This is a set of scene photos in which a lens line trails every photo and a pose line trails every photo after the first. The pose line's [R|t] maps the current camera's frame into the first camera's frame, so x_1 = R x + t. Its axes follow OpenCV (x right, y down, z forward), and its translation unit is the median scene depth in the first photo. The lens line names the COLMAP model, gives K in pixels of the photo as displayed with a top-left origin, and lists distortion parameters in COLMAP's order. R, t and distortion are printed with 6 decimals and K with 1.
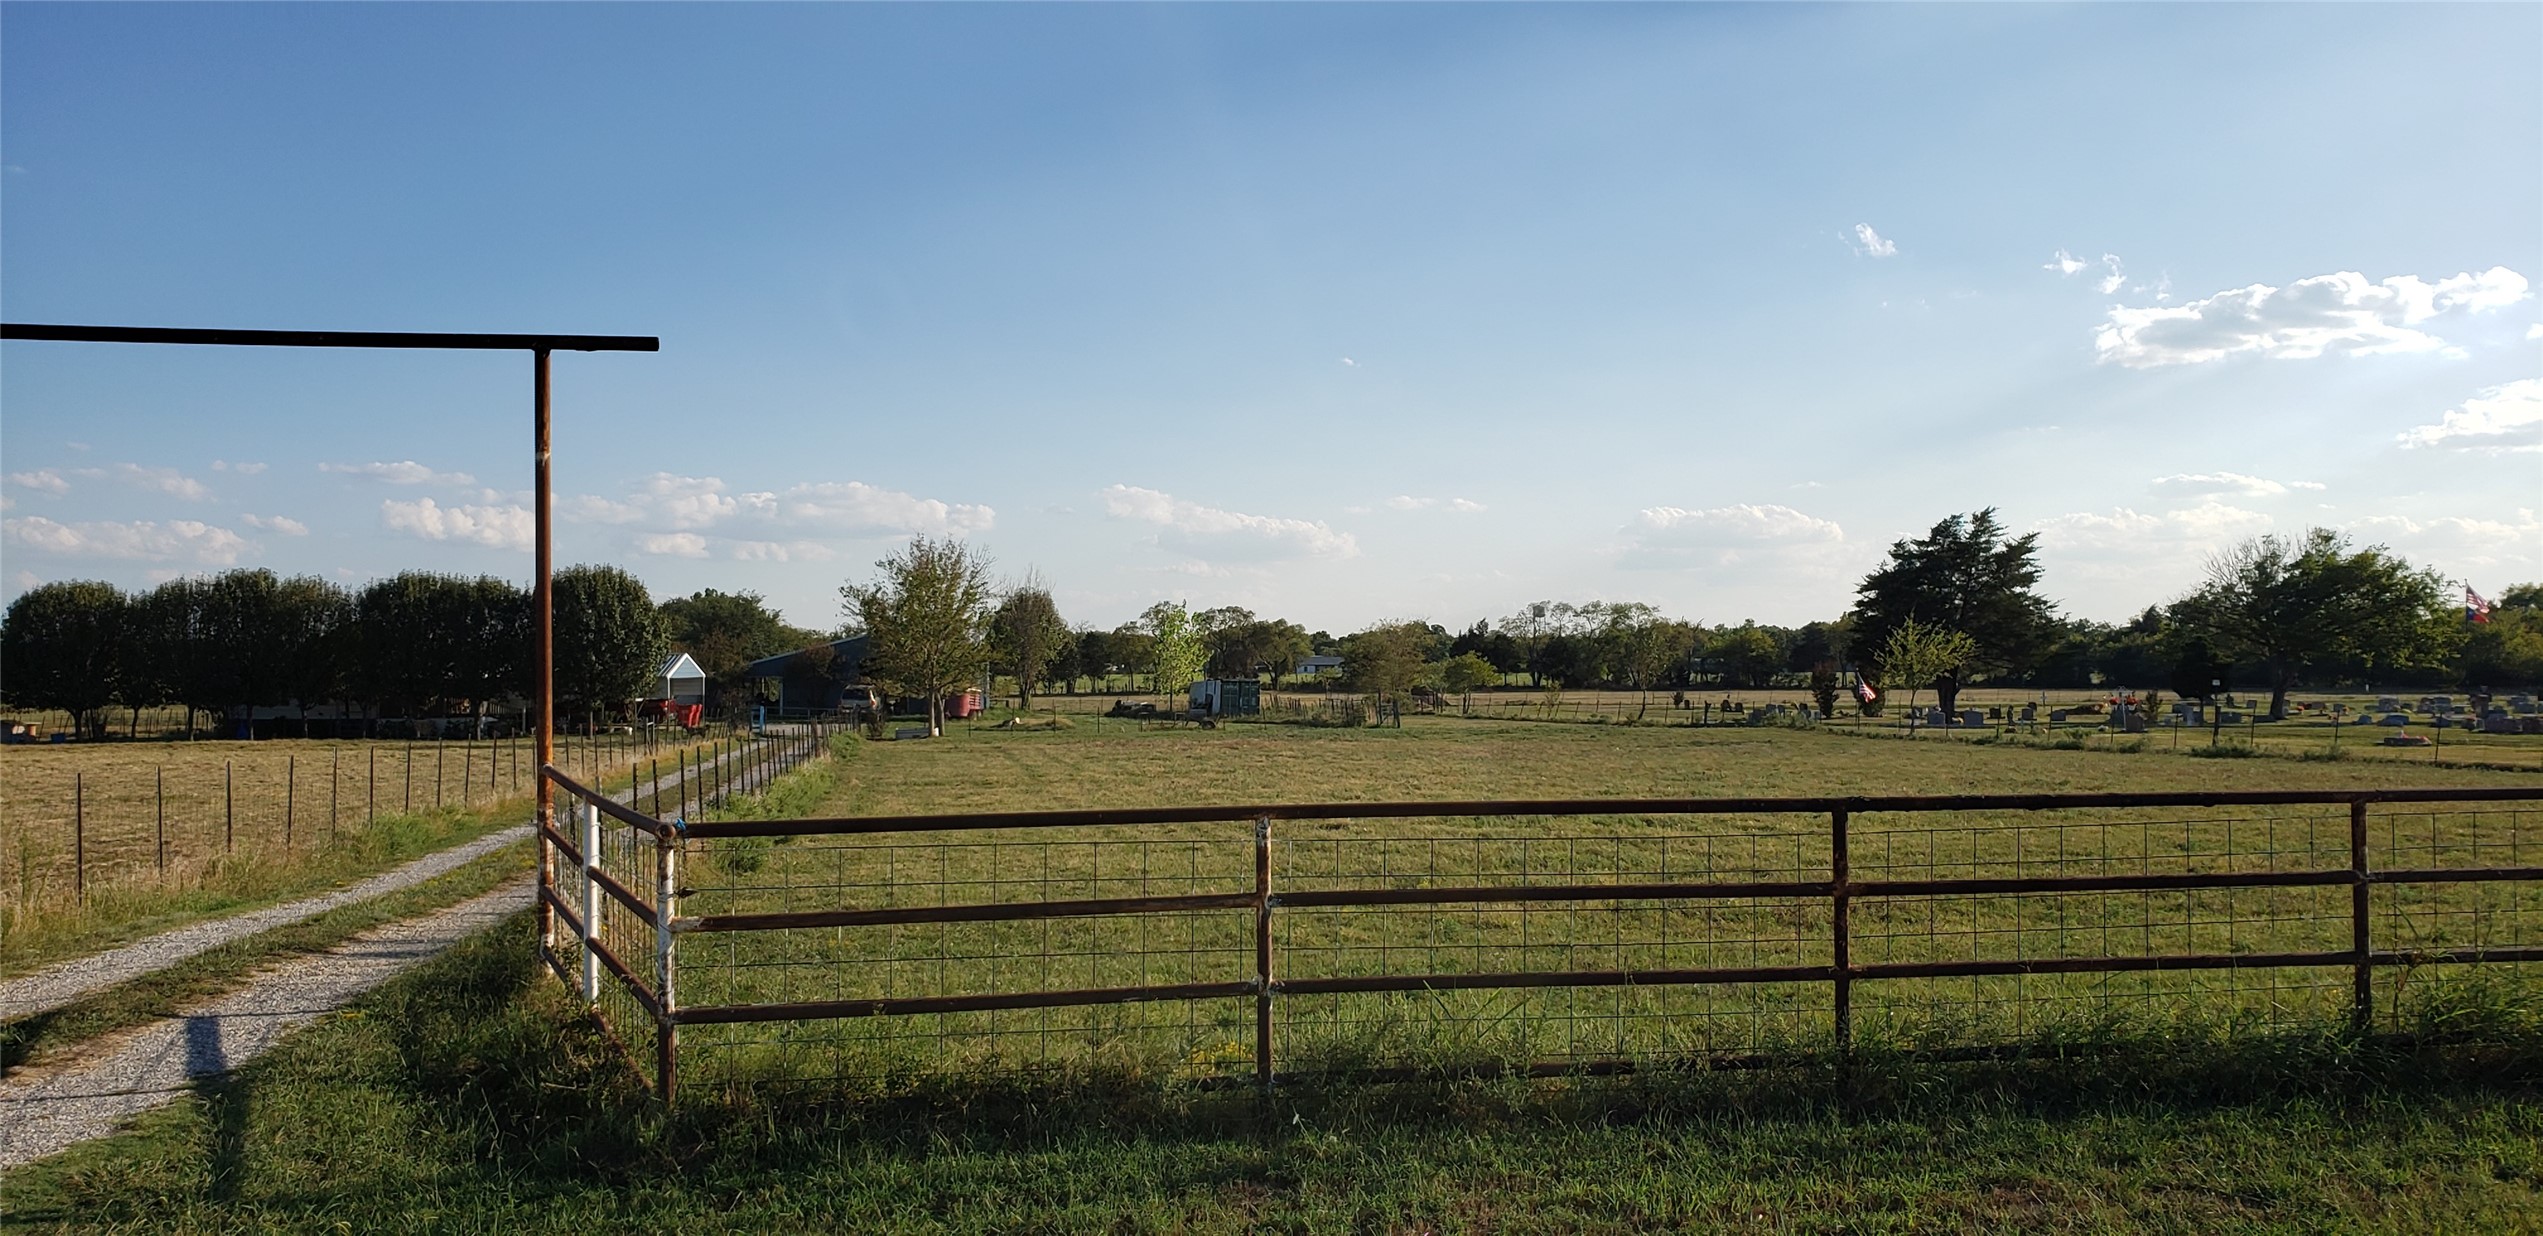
lens RADIAL K [[2011.5, 0, 1278.3], [0, 2011.5, 651.8], [0, 0, 1]] dist [0.037043, -0.003267]
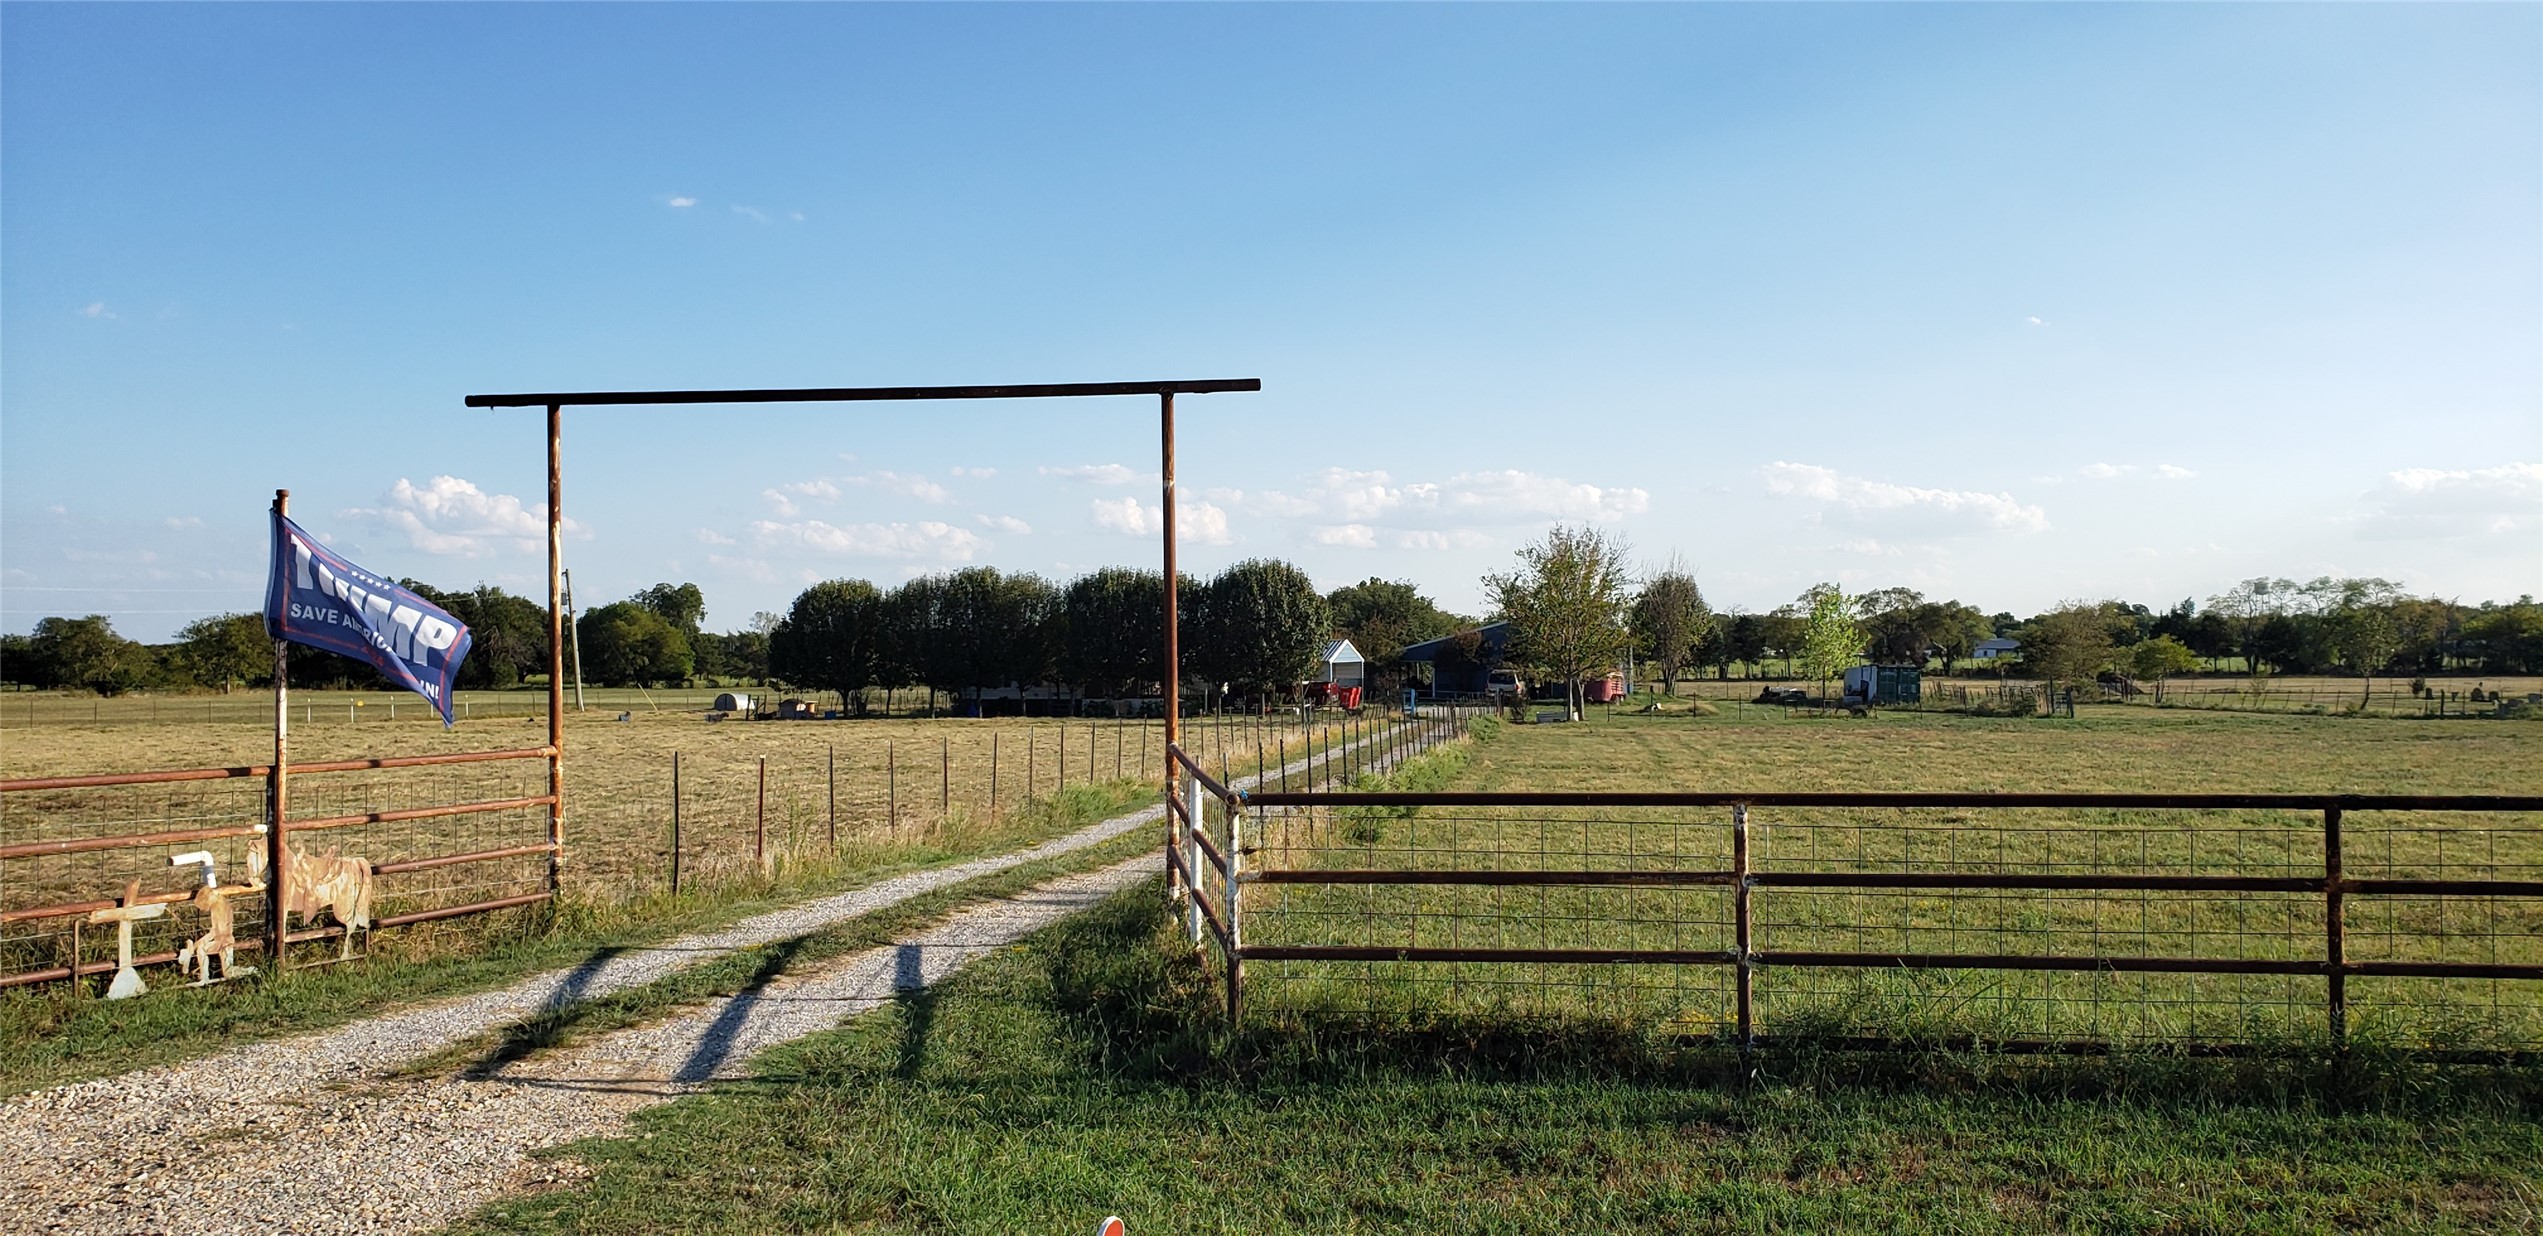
lens RADIAL K [[2002.5, 0, 1310.1], [0, 2002.5, 619.2], [0, 0, 1]] dist [0.189140, -0.383520]
pose [[0.952906, -0.006404, -0.303197, 0.009353], [0.003965, 0.999955, -0.008657, -0.000879], [0.303239, 0.007047, 0.952888, -0.012293]]
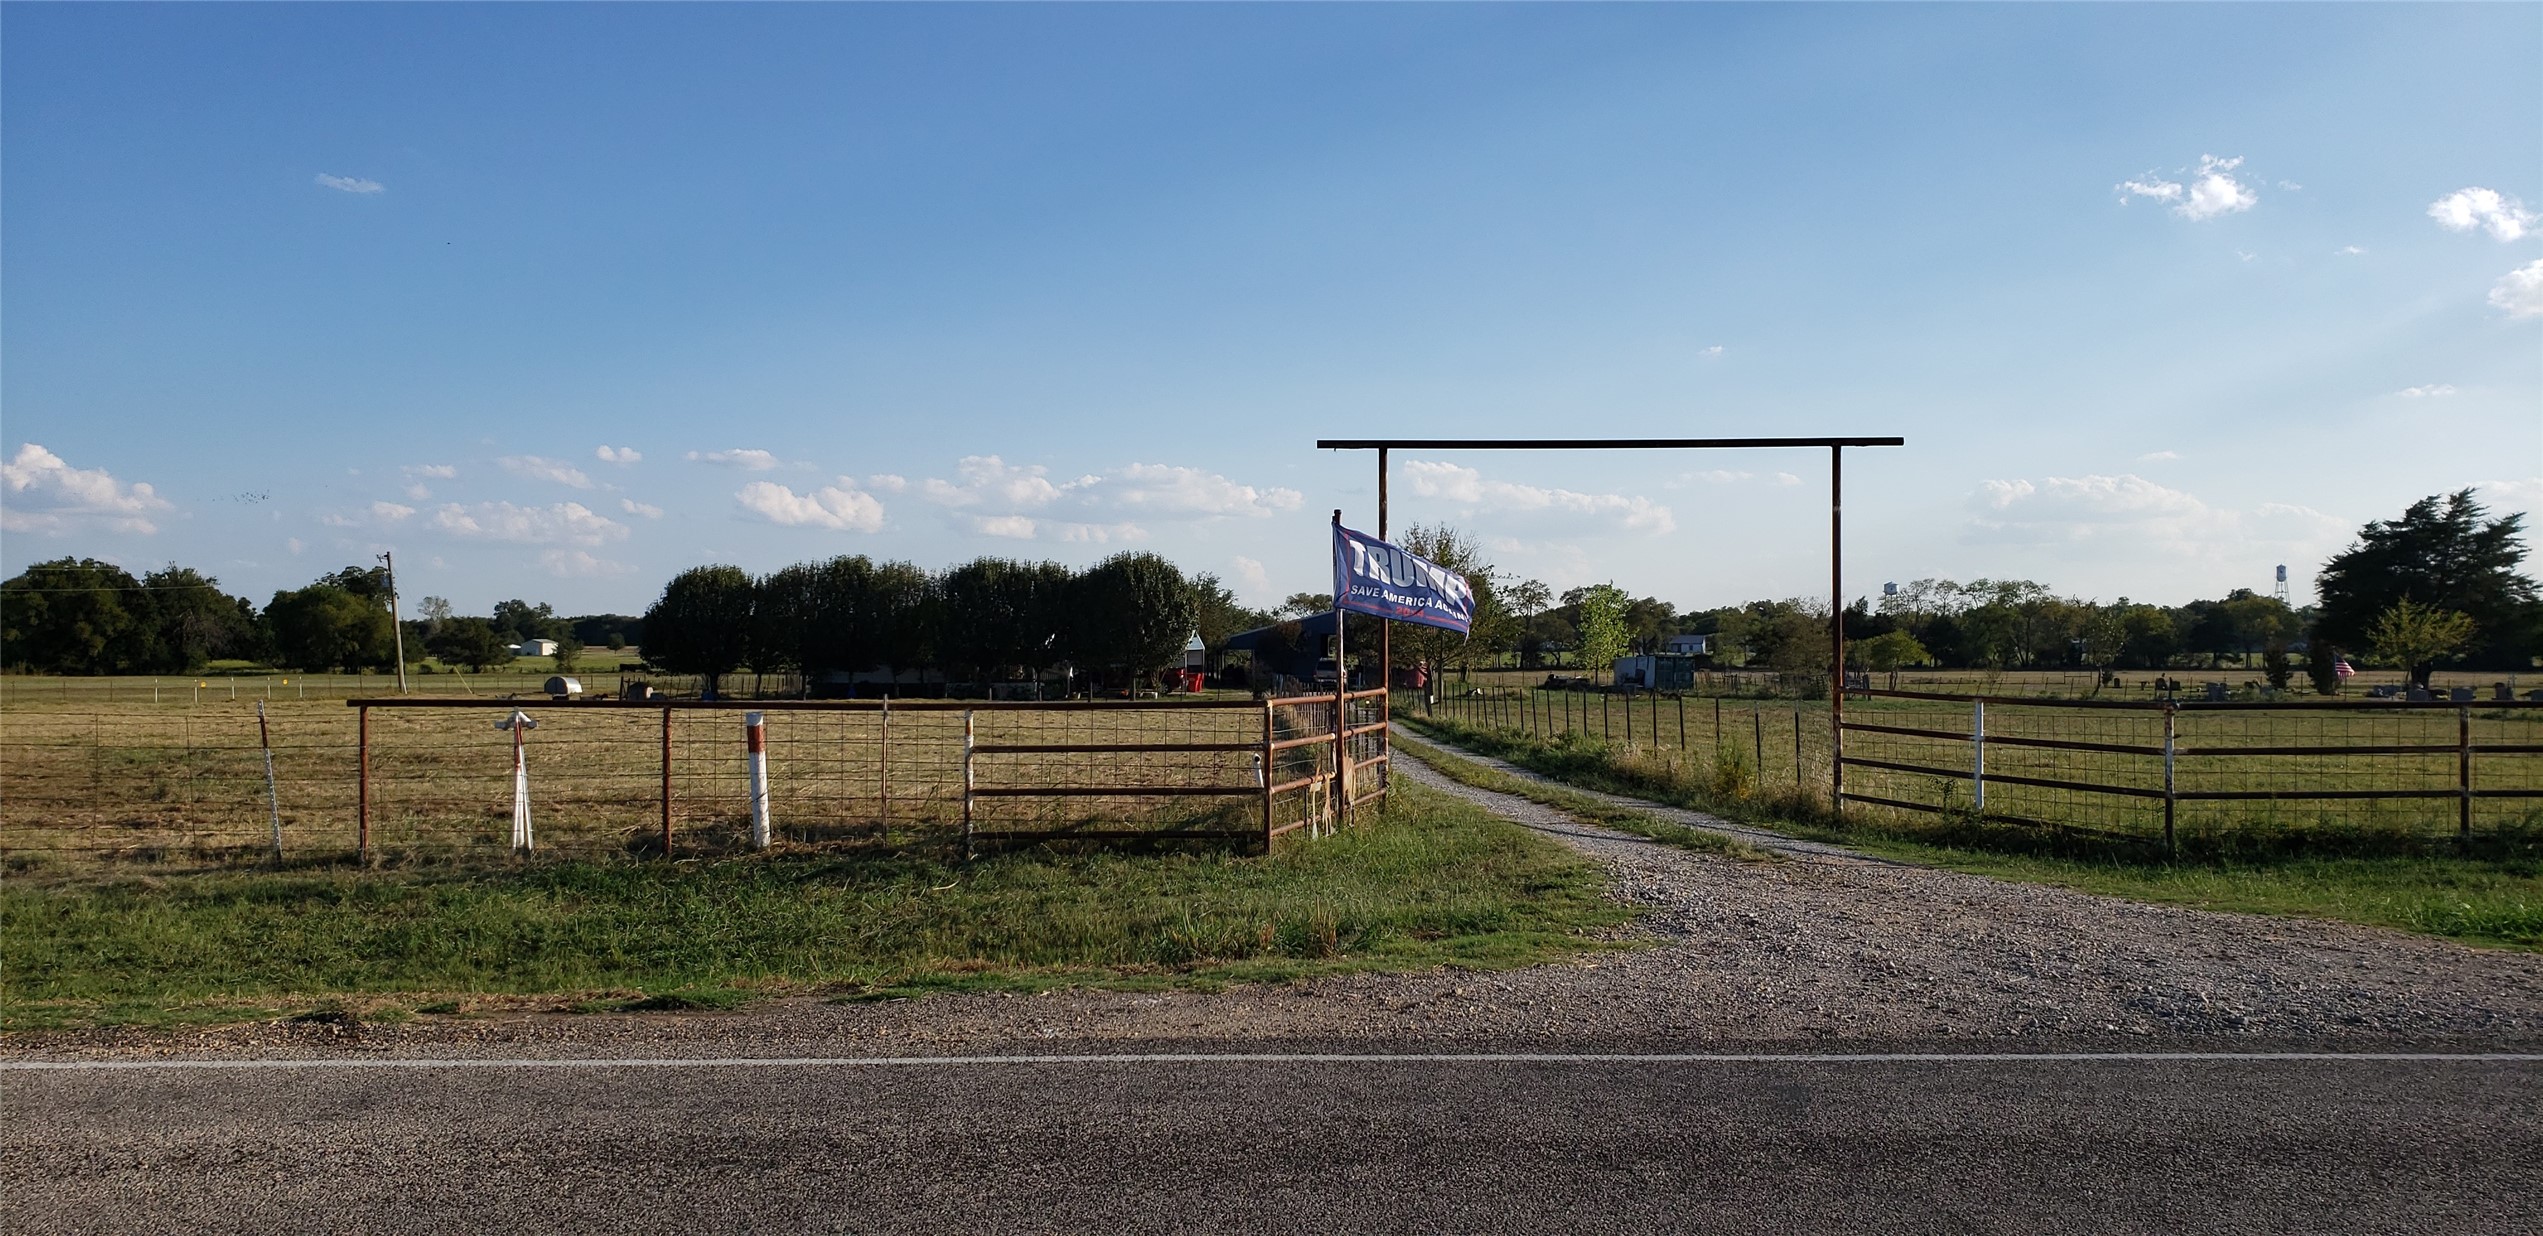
lens RADIAL K [[2002.1, 0, 1243.2], [0, 2002.1, 621.5], [0, 0, 1]] dist [0.106588, -0.191164]
pose [[0.984794, 0.002966, -0.173701, -0.073702], [-0.003638, 0.999987, -0.003551, 0.000989], [0.173689, 0.004129, 0.984792, -0.101933]]
